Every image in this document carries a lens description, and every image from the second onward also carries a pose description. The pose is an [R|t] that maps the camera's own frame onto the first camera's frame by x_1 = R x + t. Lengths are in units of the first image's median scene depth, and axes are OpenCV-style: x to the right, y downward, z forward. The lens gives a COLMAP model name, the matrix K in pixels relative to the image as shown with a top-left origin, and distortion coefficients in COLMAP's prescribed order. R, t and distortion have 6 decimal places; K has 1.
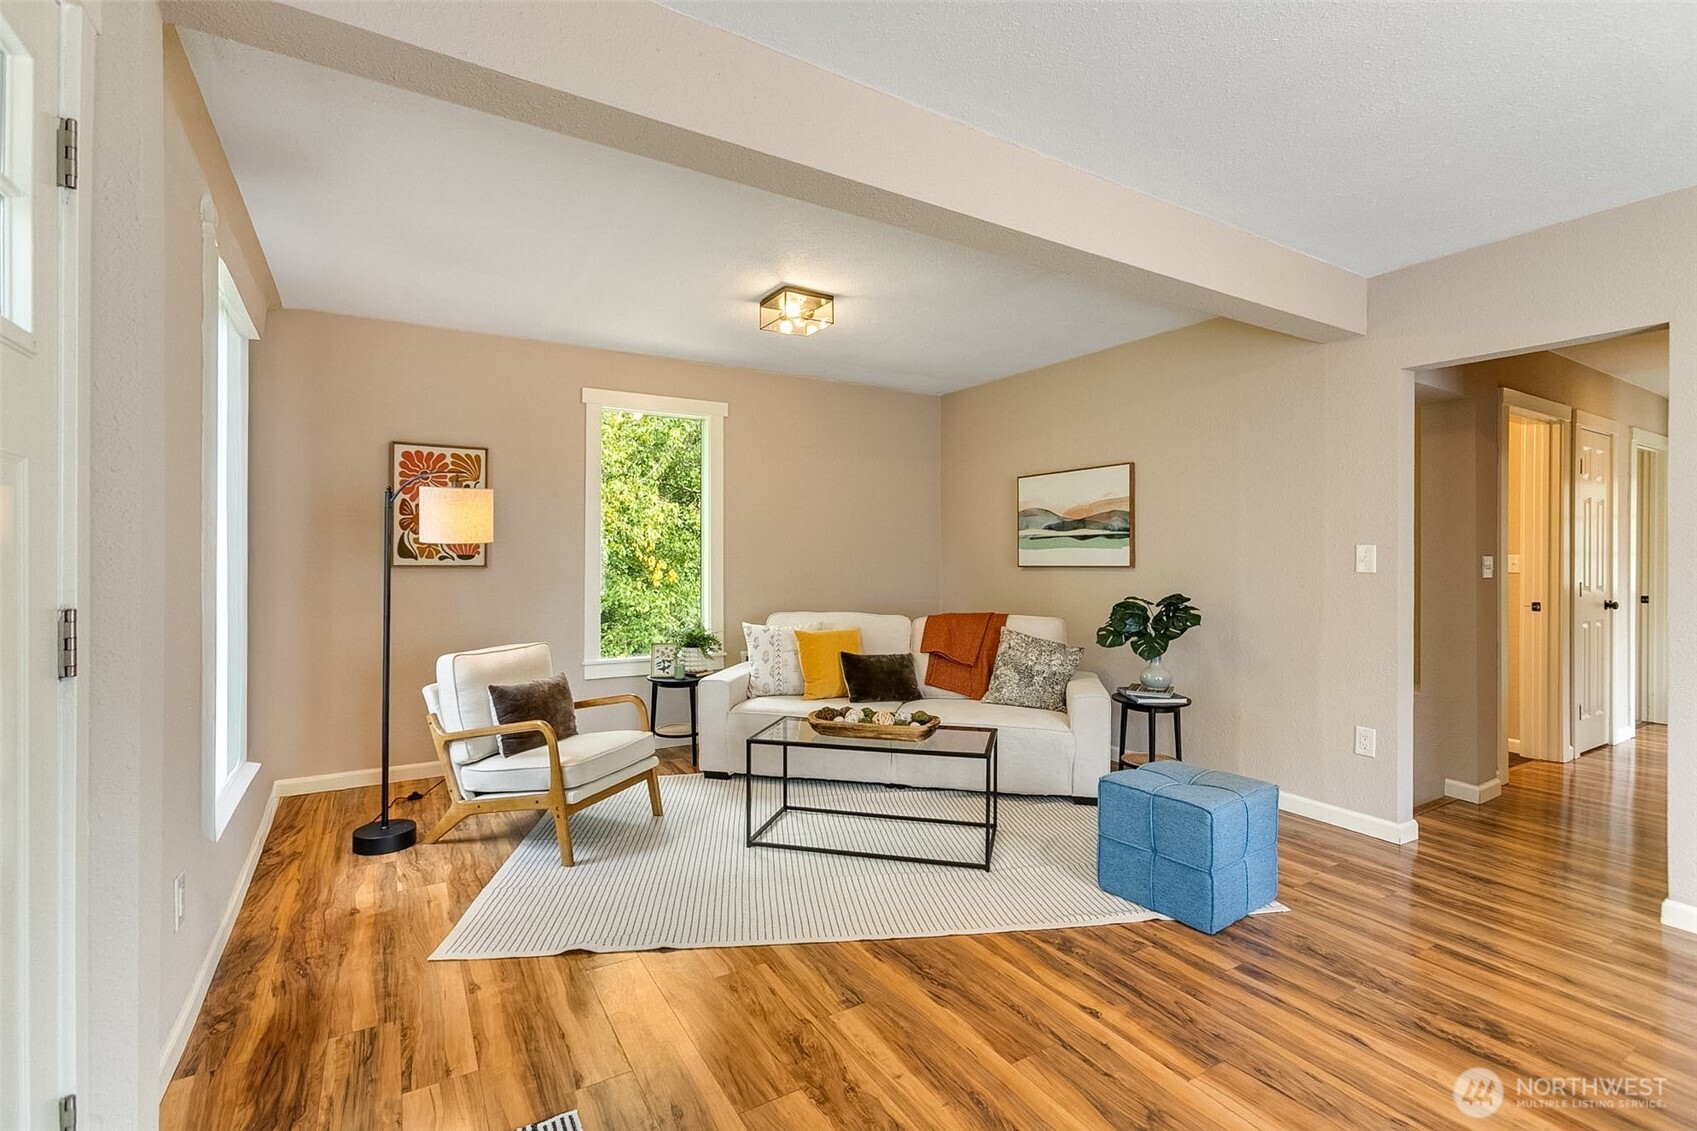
lens RADIAL K [[760.6, 0, 854.4], [0, 760.6, 553.7], [0, 0, 1]] dist [-0.021896, 0.014699]
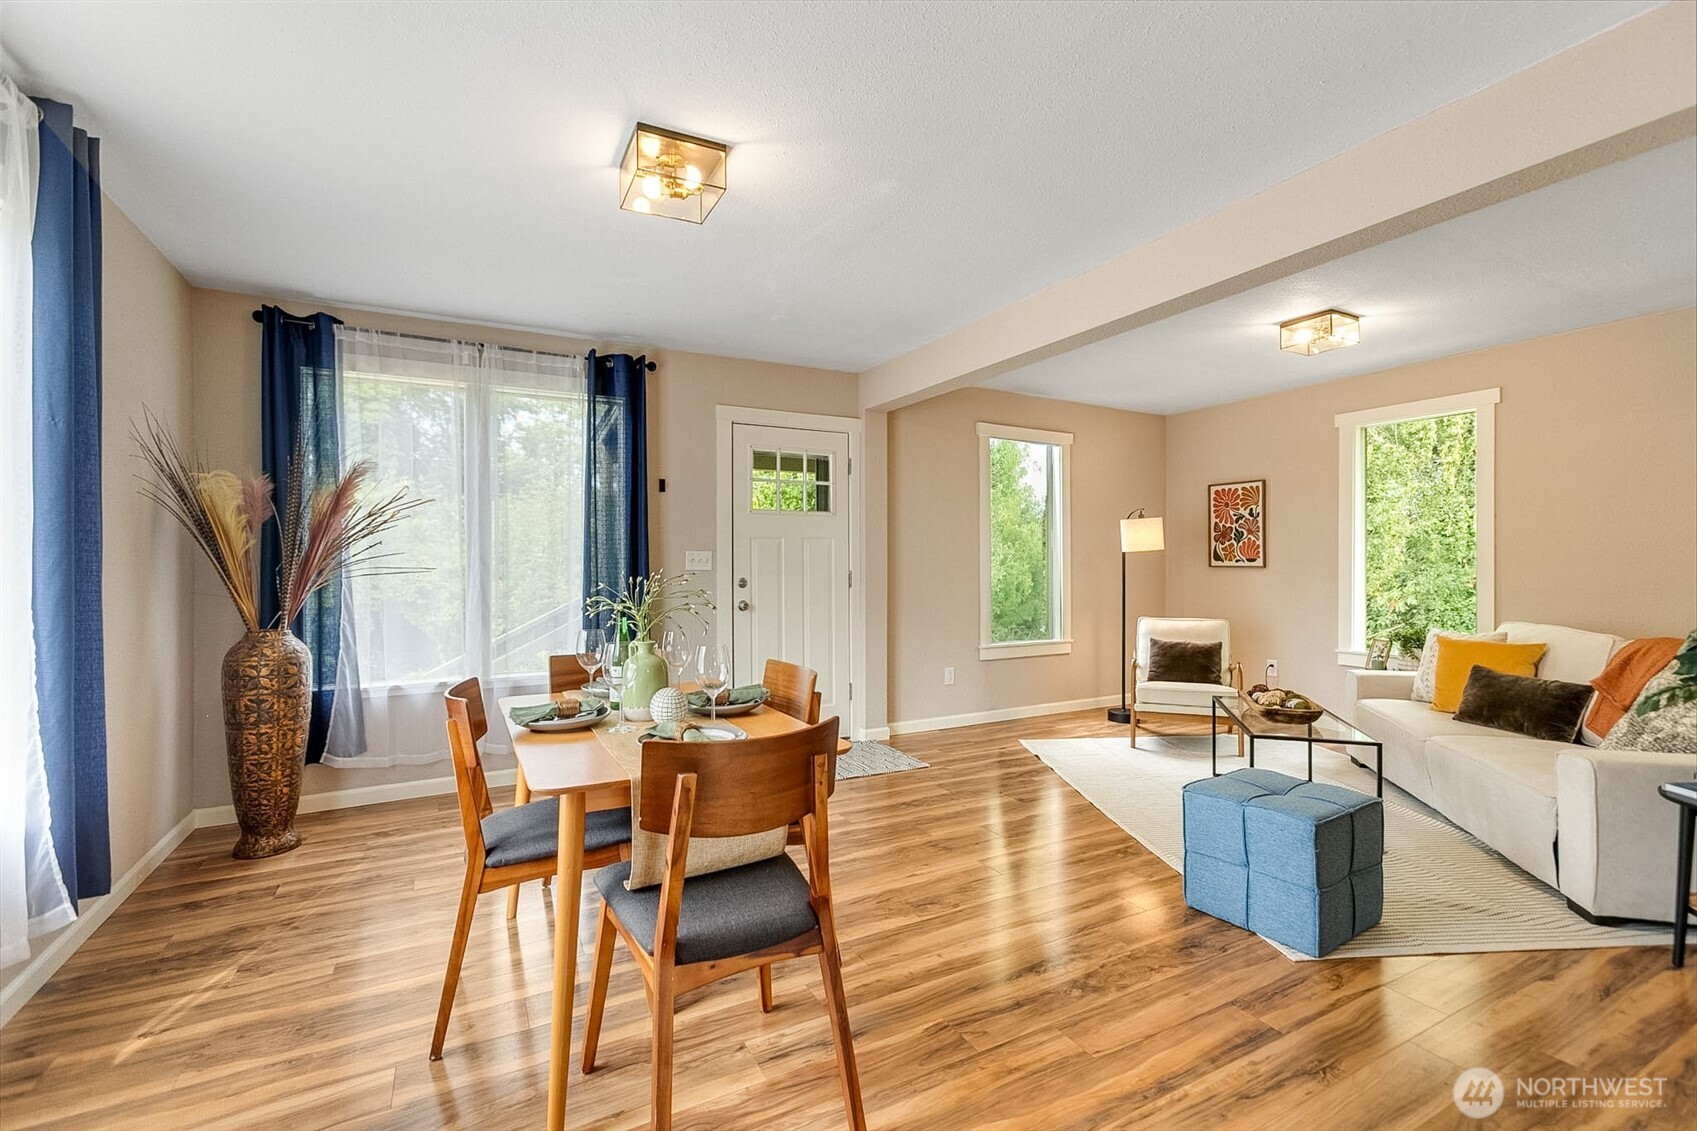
lens RADIAL K [[749.2, 0, 848.5], [0, 749.2, 565.5], [0, 0, 1]] dist [-0.012132, 0.000185]
pose [[-0.050809, -0.000558, -0.998708, 0.912151], [0.003162, 0.999995, -0.000720, 0.013104], [0.998703, -0.003195, -0.050807, 0.338408]]
